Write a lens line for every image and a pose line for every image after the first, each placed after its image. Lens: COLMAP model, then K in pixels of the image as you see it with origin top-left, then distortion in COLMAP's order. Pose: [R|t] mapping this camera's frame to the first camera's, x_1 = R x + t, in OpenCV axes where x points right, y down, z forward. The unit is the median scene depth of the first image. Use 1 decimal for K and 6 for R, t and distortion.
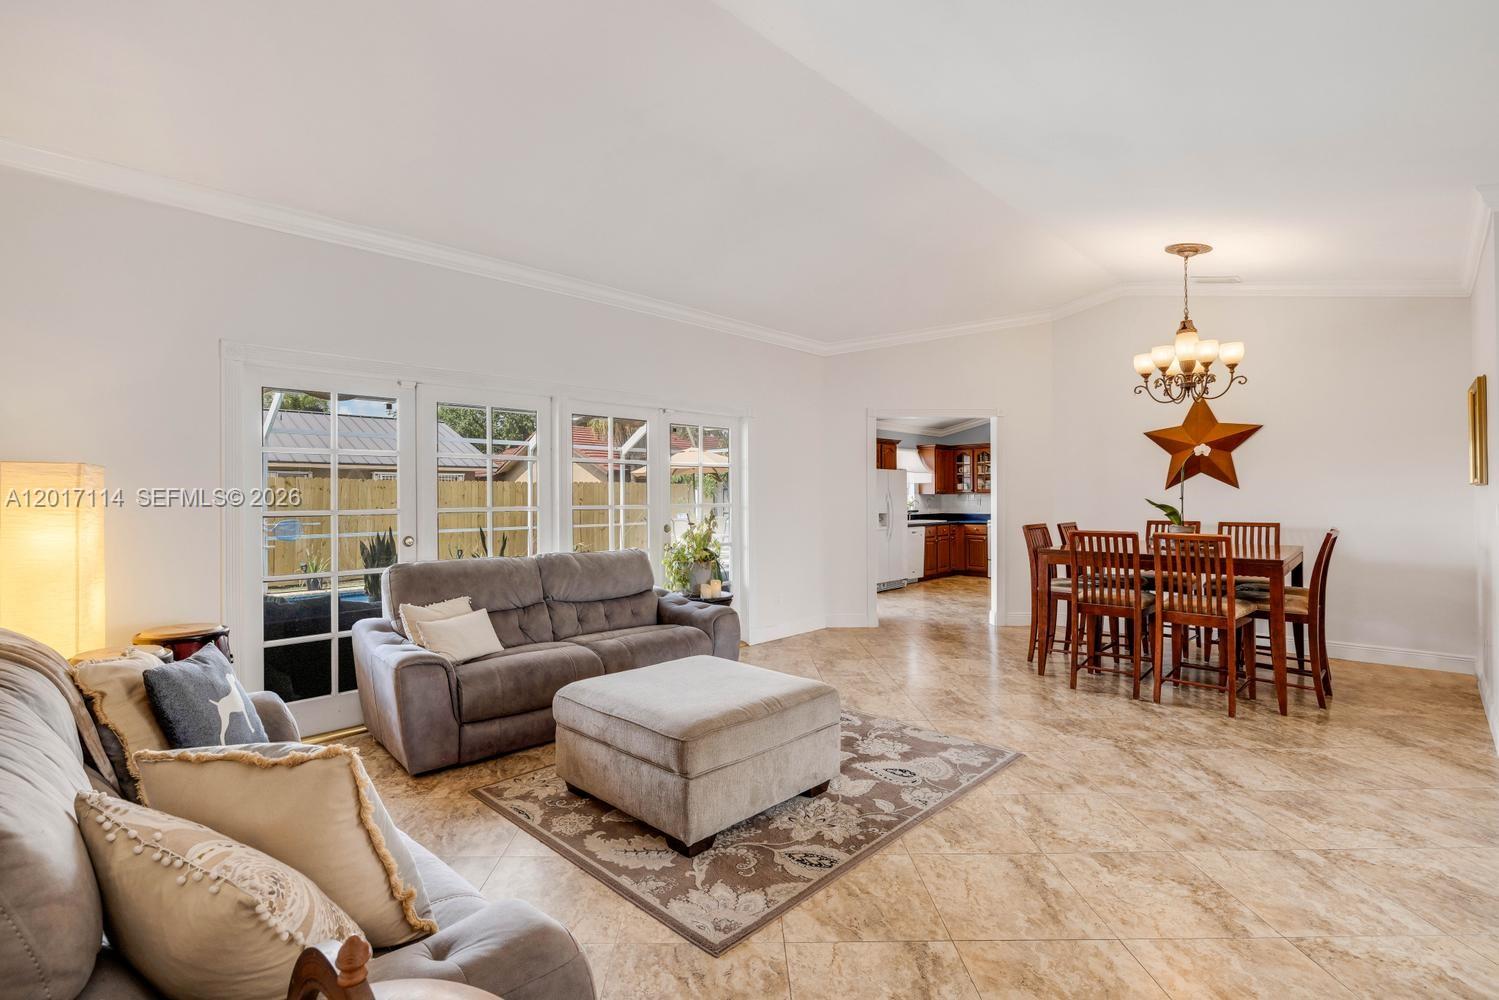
lens RADIAL K [[672.8, 0, 731.3], [0, 672.8, 488.6], [0, 0, 1]] dist [0.000718, 0.000288]
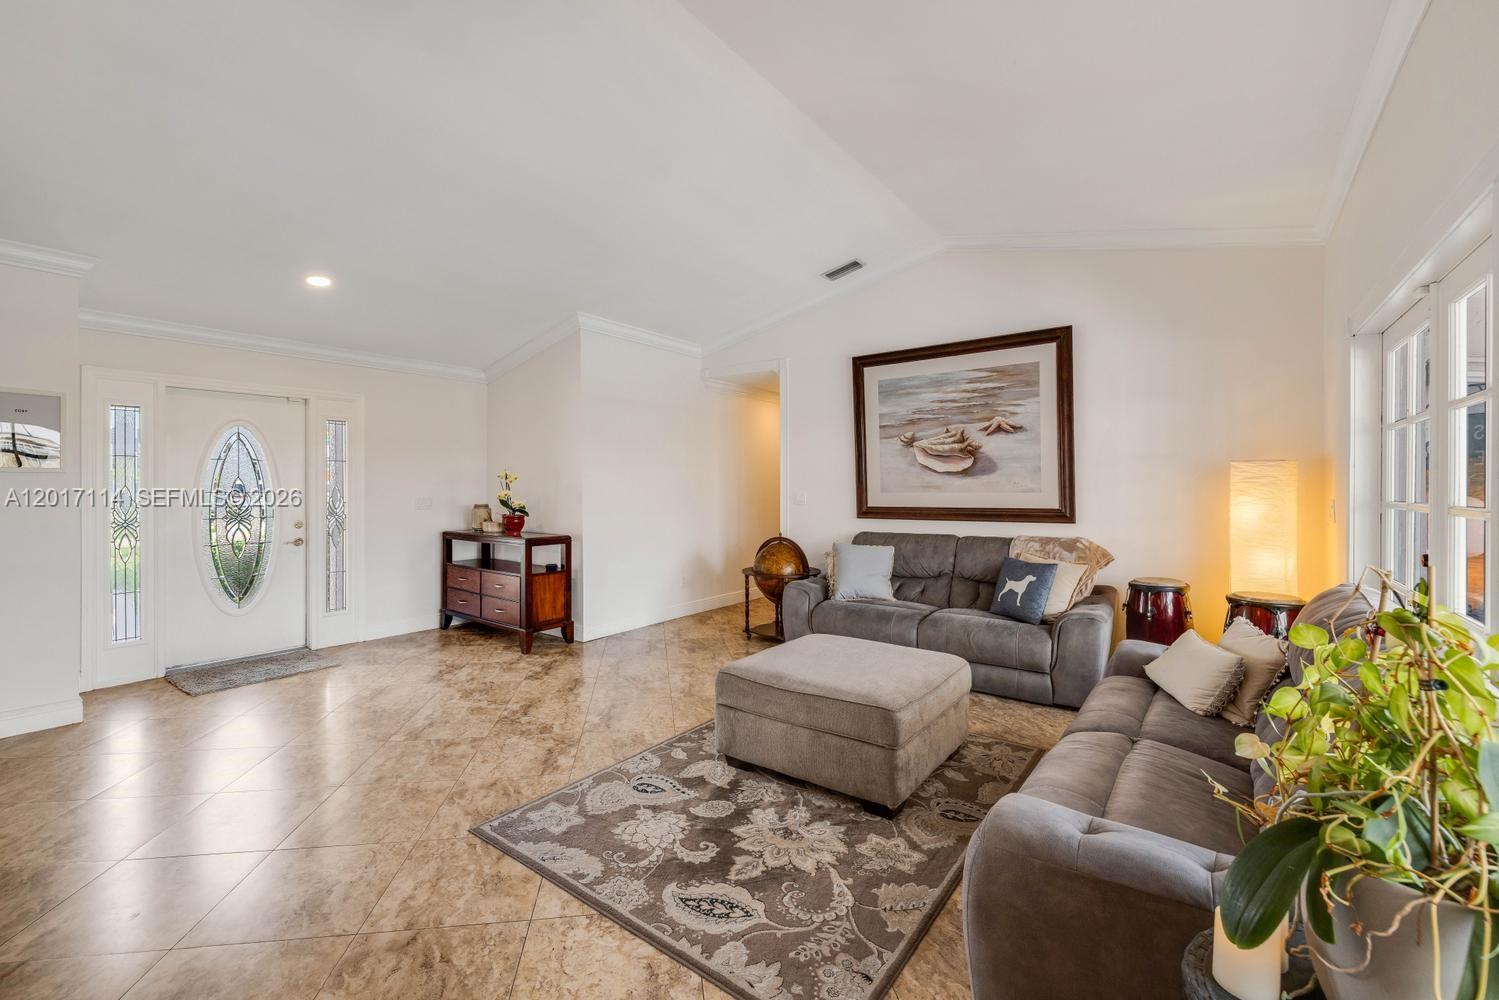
lens RADIAL K [[658.2, 0, 744.6], [0, 658.2, 490.9], [0, 0, 1]] dist [-0.001763, 0.001748]
pose [[-0.988037, 0.007325, -0.154042, 0.282669], [0.007948, 0.999963, -0.003424, 0.021516], [0.154011, -0.004607, -0.988058, 2.104169]]
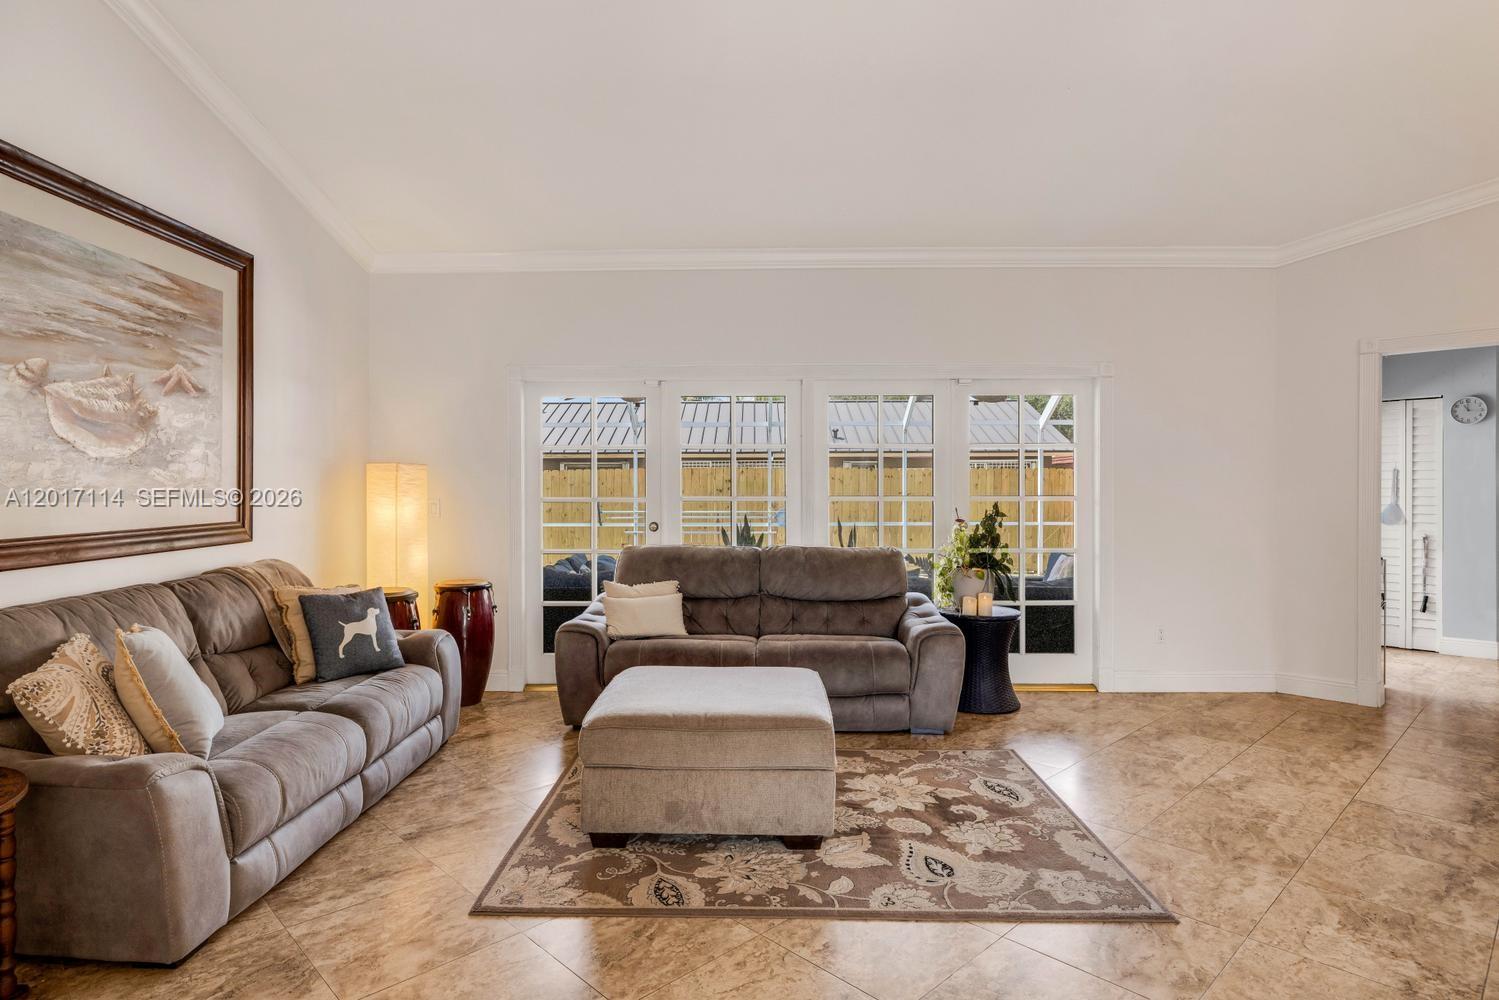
lens RADIAL K [[793.9, 0, 745.0], [0, 793.9, 488.0], [0, 0, 1]] dist [0.001253, 0.000202]
pose [[0.703406, 0.002704, -0.710783, 0.783863], [0.007771, 0.999904, 0.011495, 0.002570], [0.710746, -0.013609, 0.703317, 0.282450]]
